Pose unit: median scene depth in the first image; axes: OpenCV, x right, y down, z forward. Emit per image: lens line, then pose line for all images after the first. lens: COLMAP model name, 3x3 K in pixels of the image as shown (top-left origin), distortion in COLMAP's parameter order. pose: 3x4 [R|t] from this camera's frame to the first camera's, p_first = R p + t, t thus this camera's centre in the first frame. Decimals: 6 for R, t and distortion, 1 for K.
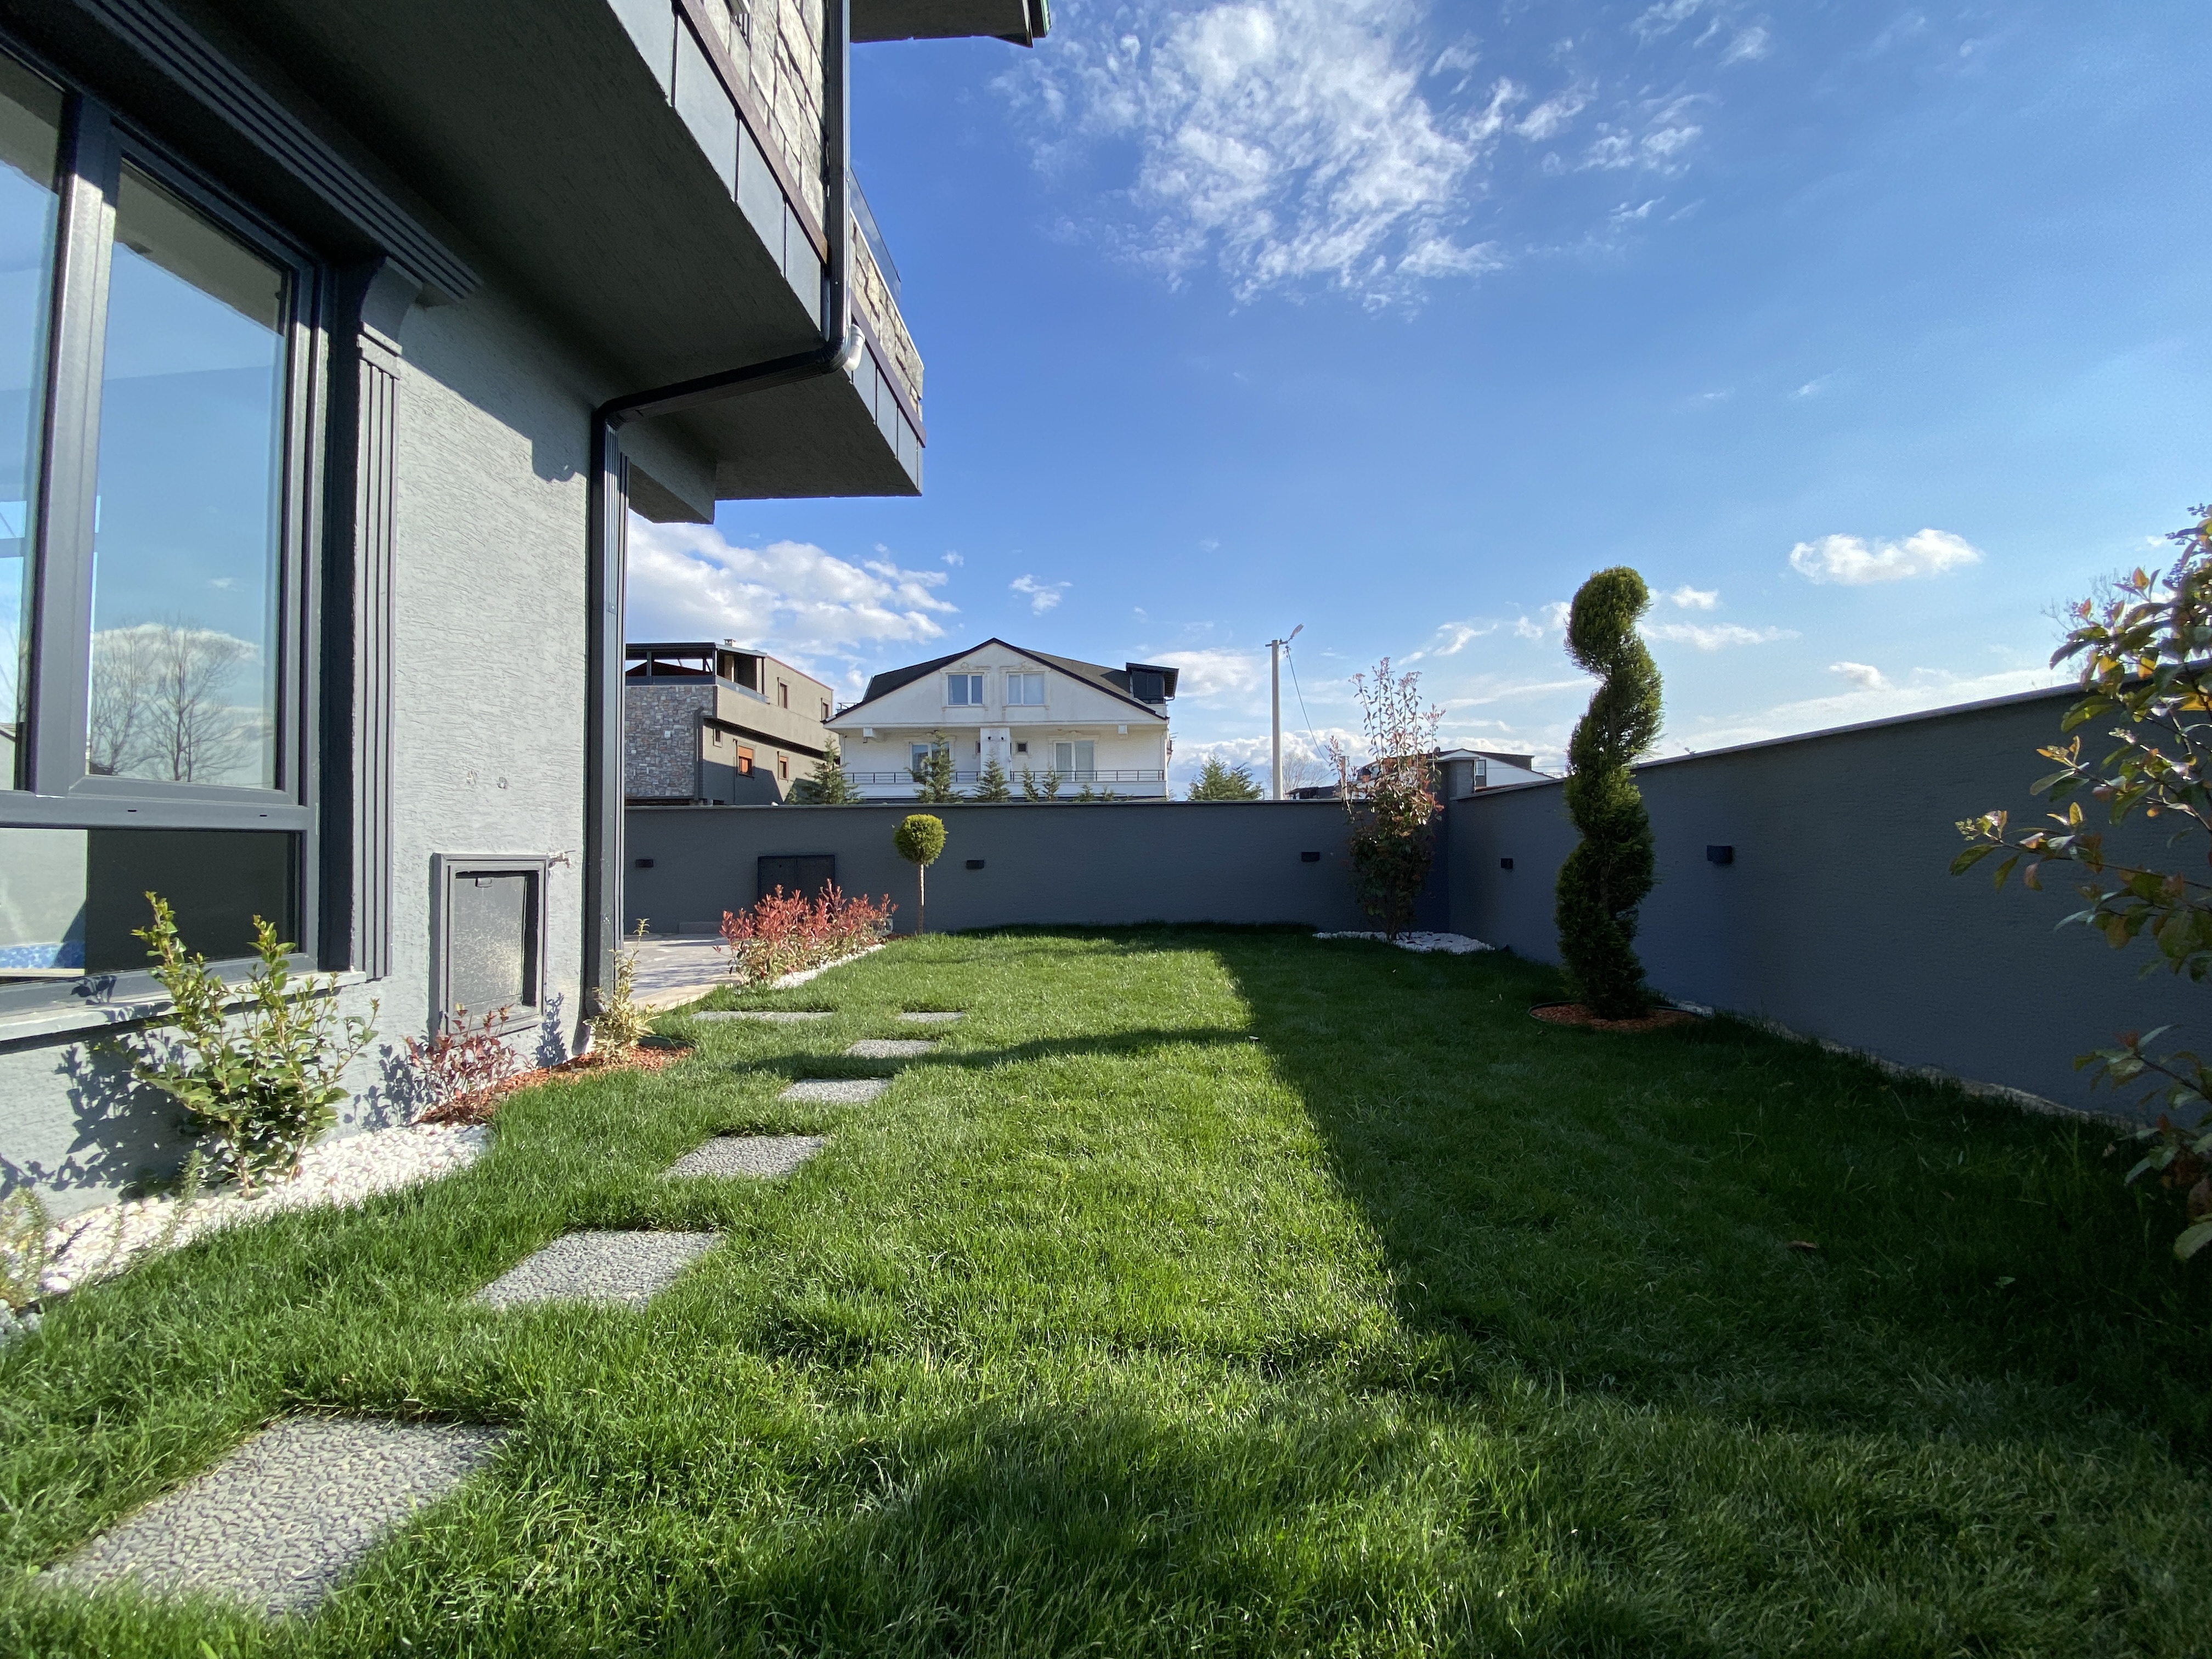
lens RADIAL K [[896.2, 0, 1110.9], [0, 896.2, 838.8], [0, 0, 1]] dist [0.023901, -0.024445]
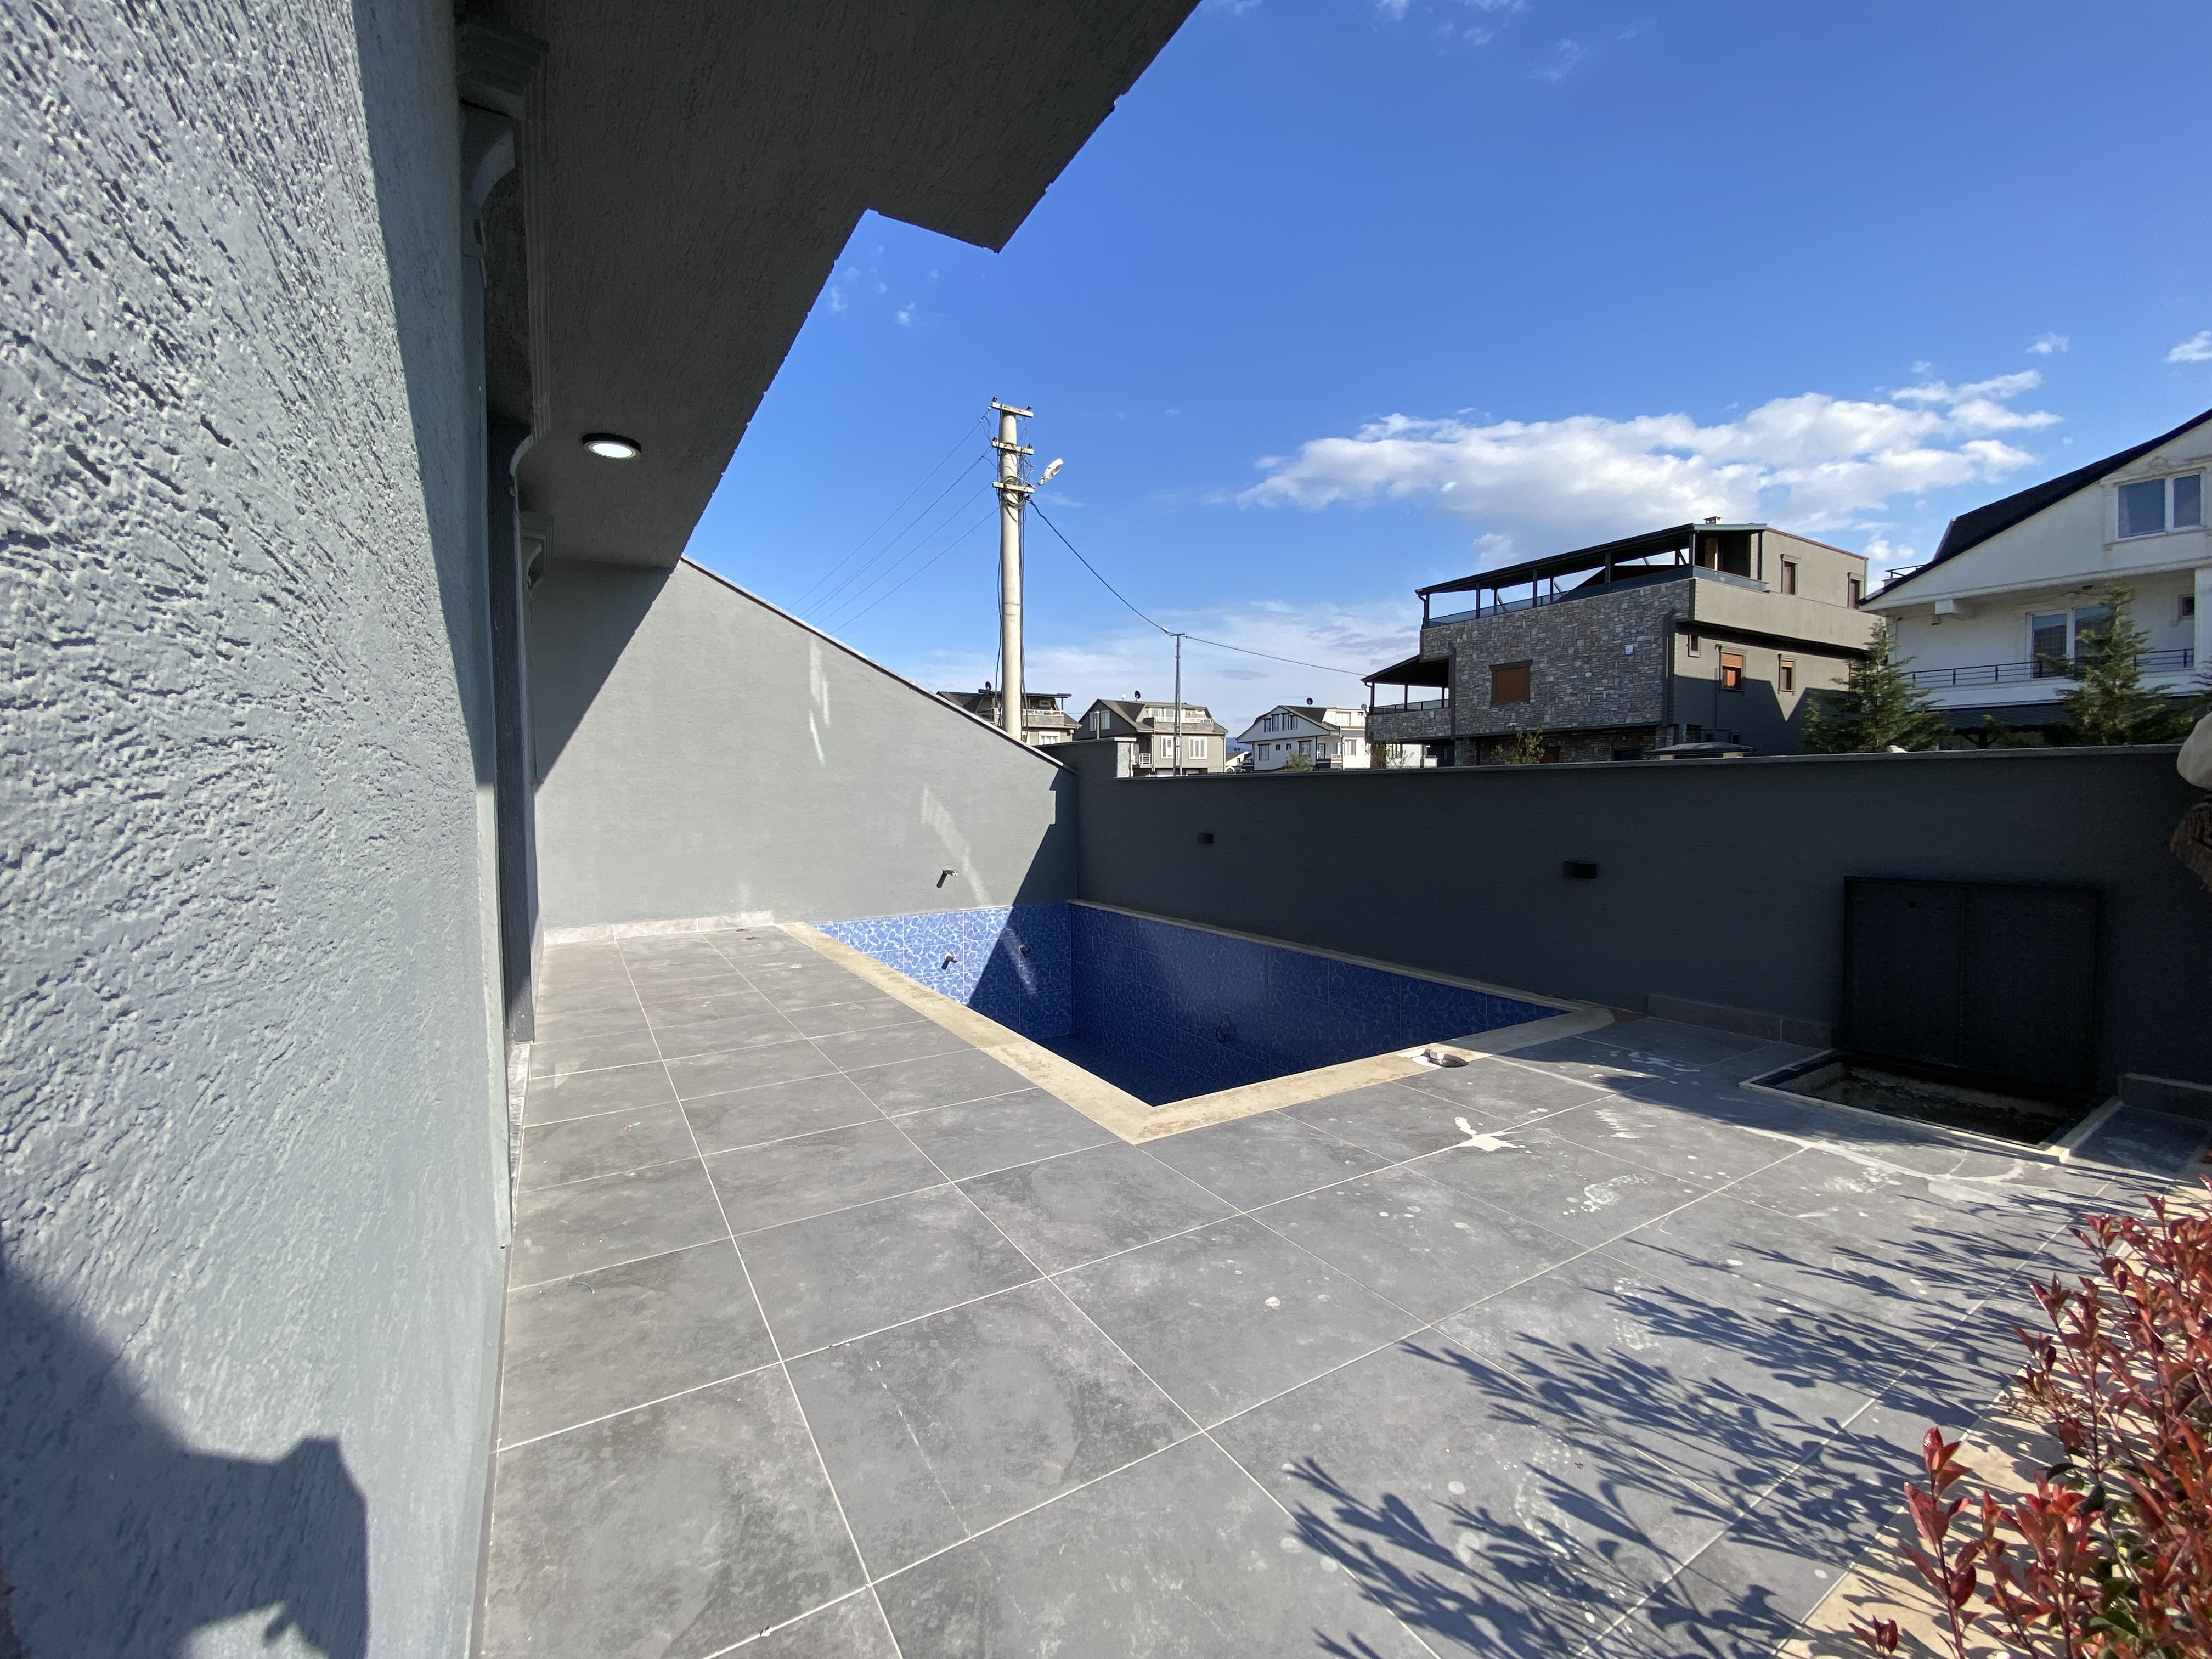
lens RADIAL K [[898.4, 0, 1096.1], [0, 898.4, 834.3], [0, 0, 1]] dist [0.025385, -0.023789]
pose [[0.554248, 0.039550, -0.831411, -0.060221], [0.023007, 0.997761, 0.062800, -0.008546], [0.832033, -0.053935, 0.552097, 0.111270]]
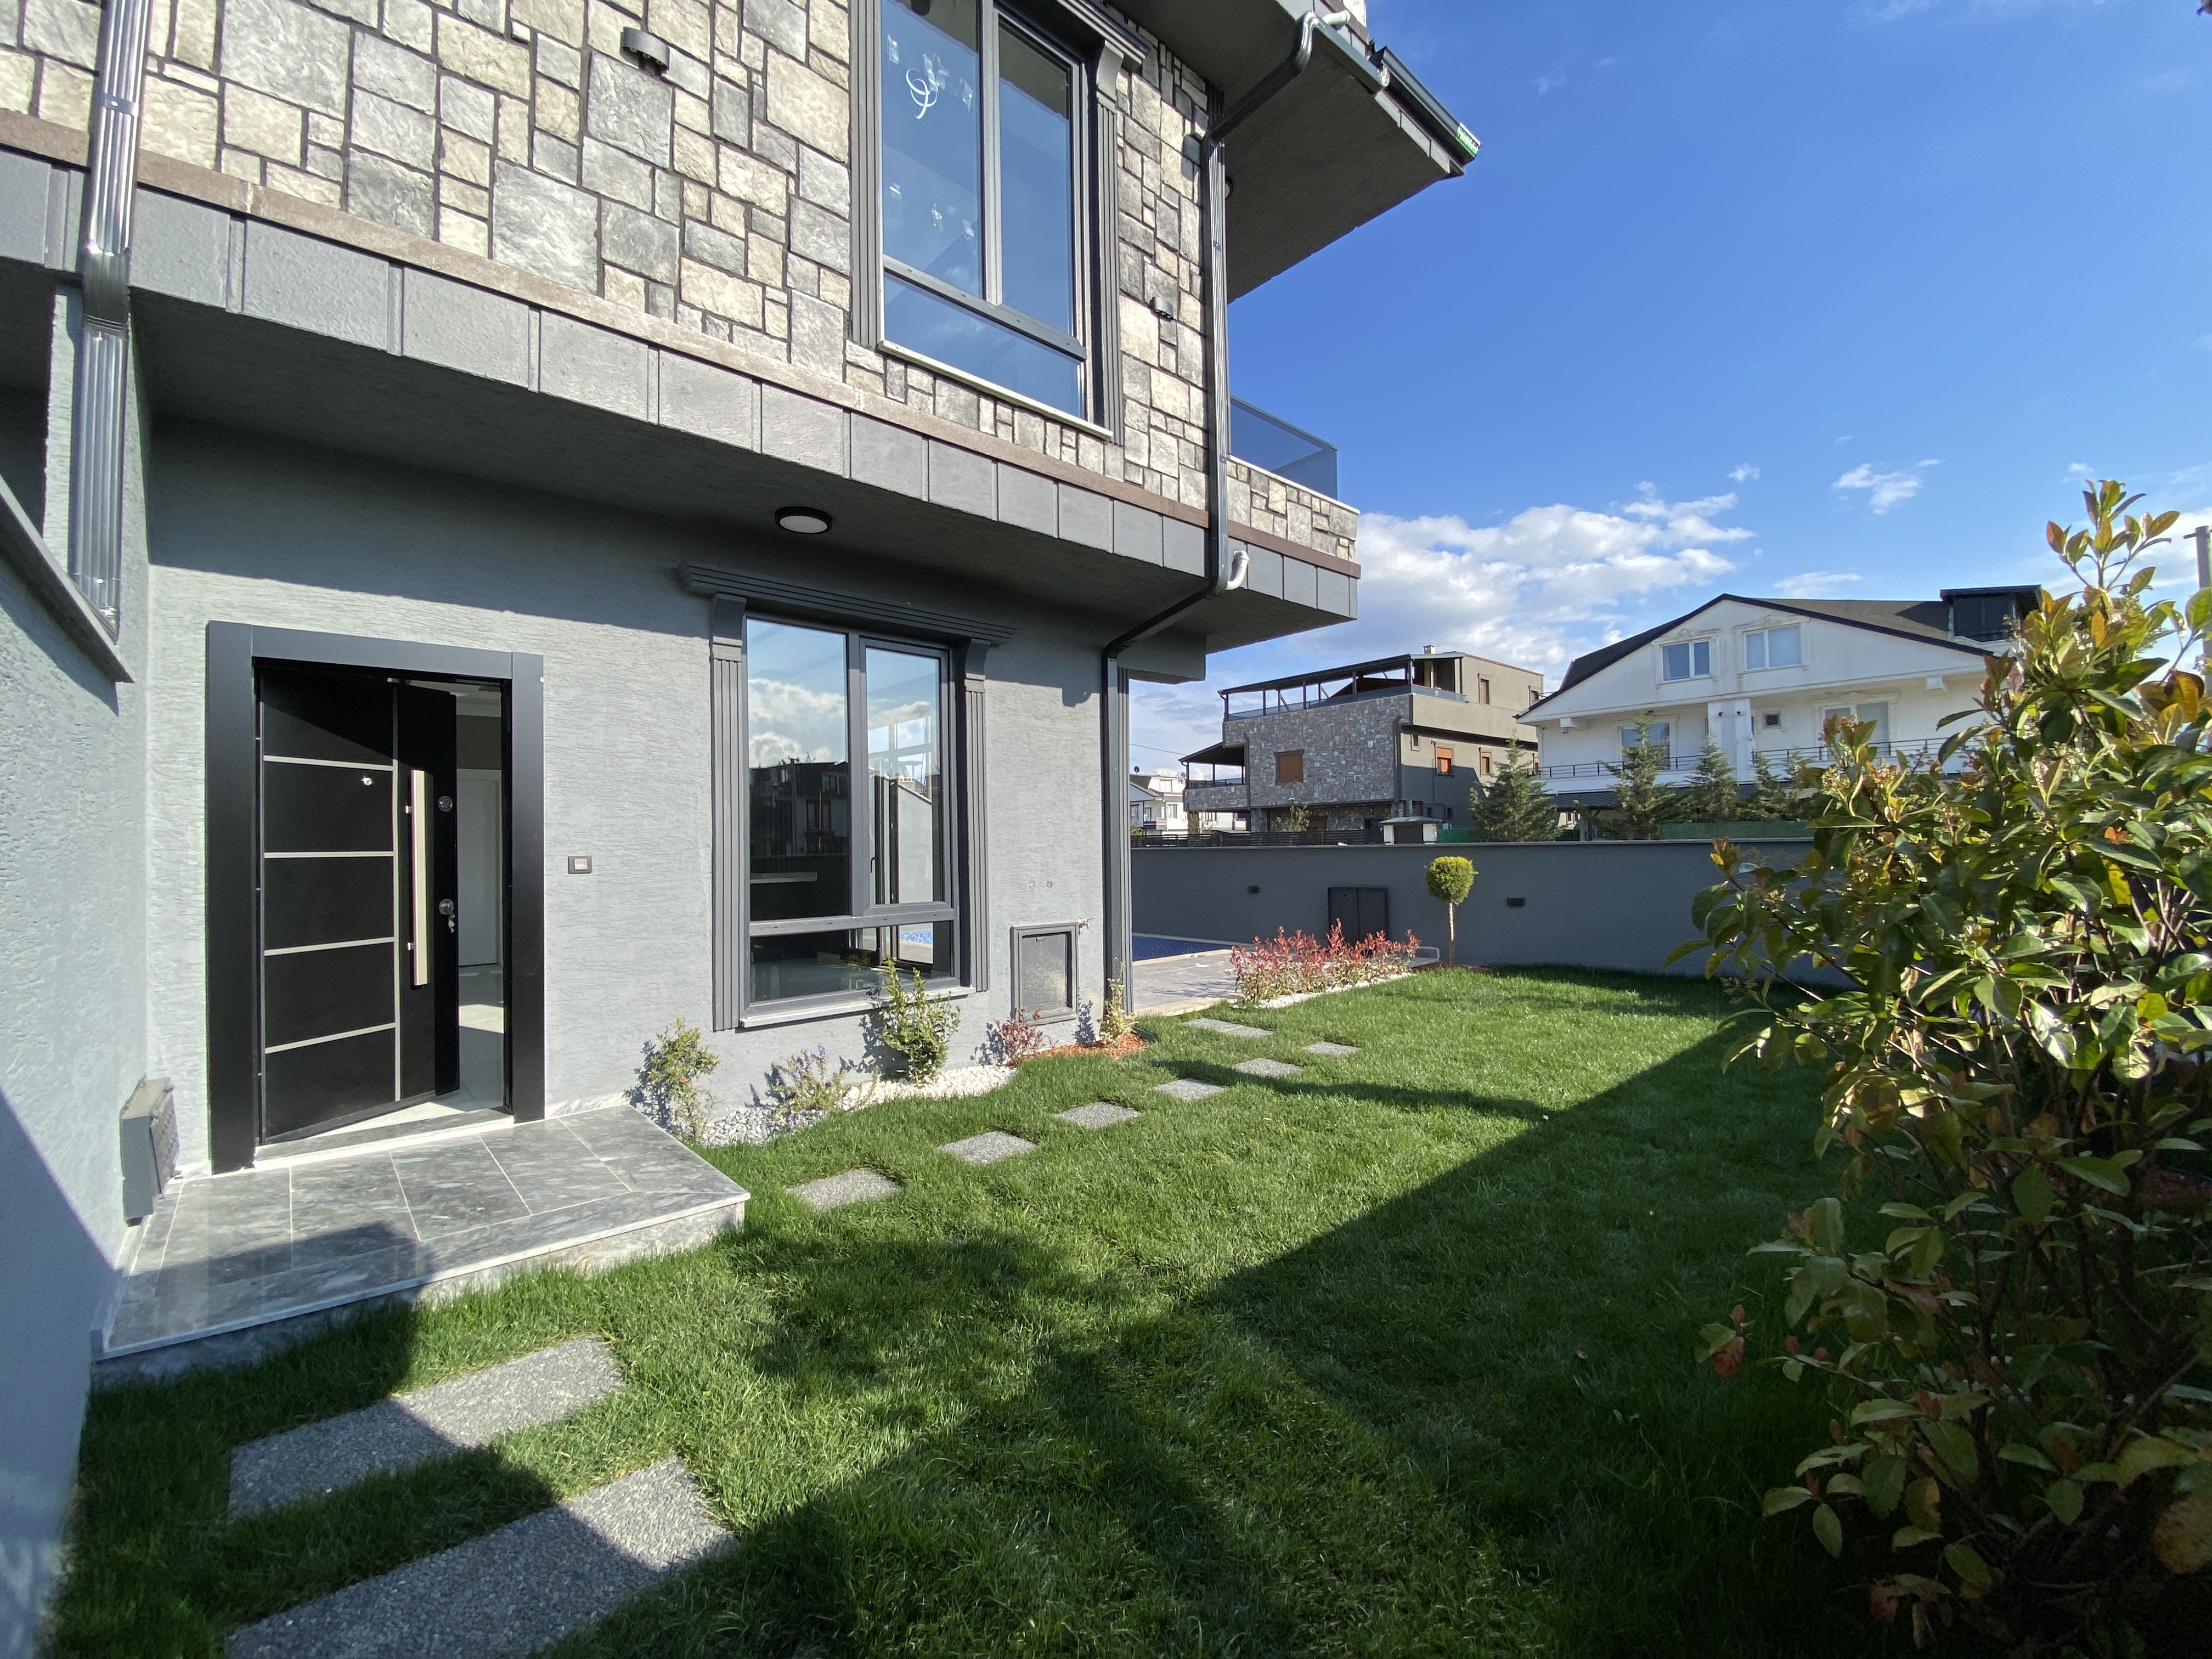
lens RADIAL K [[898.4, 0, 1096.1], [0, 898.4, 834.3], [0, 0, 1]] dist [0.025385, -0.023789]
pose [[0.694003, -0.013687, -0.719842, 0.070727], [0.023857, 0.999707, 0.003991, -0.017081], [0.719577, -0.019943, 0.694126, -0.018848]]
